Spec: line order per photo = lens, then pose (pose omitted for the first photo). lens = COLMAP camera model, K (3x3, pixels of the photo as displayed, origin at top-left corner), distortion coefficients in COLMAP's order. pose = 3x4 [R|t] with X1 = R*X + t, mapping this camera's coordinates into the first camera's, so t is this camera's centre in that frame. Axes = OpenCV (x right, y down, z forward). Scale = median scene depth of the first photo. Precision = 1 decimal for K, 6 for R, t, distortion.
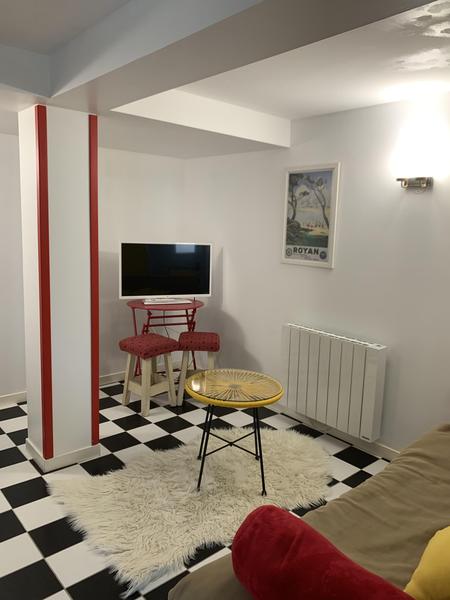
lens RADIAL K [[452.7, 0, 221.4], [0, 452.7, 303.9], [0, 0, 1]] dist [0.013026, -0.003515]
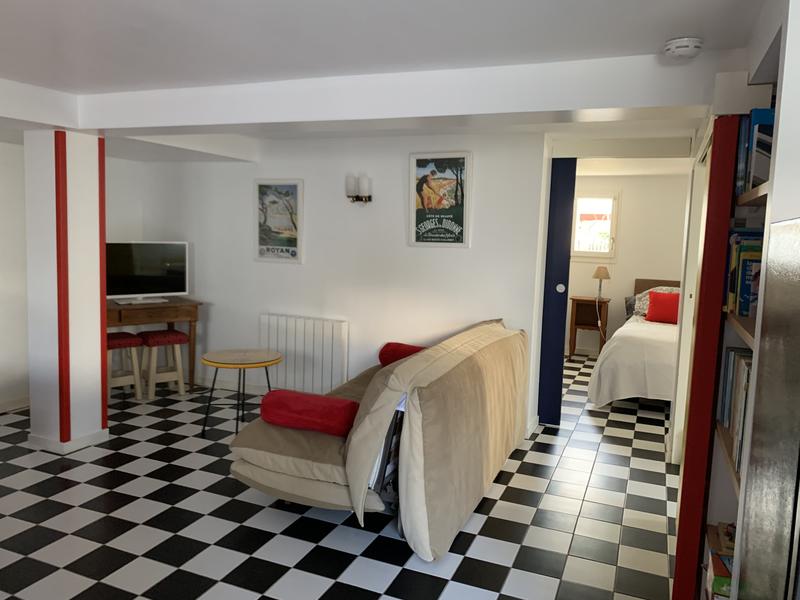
lens RADIAL K [[603.6, 0, 401.5], [0, 603.6, 300.0], [0, 0, 1]] dist [0.013026, -0.003515]
pose [[0.893693, -0.050817, 0.445792, -0.234124], [0.073277, 0.996756, -0.033278, 0.087873], [-0.442655, 0.062407, 0.894518, -0.542246]]
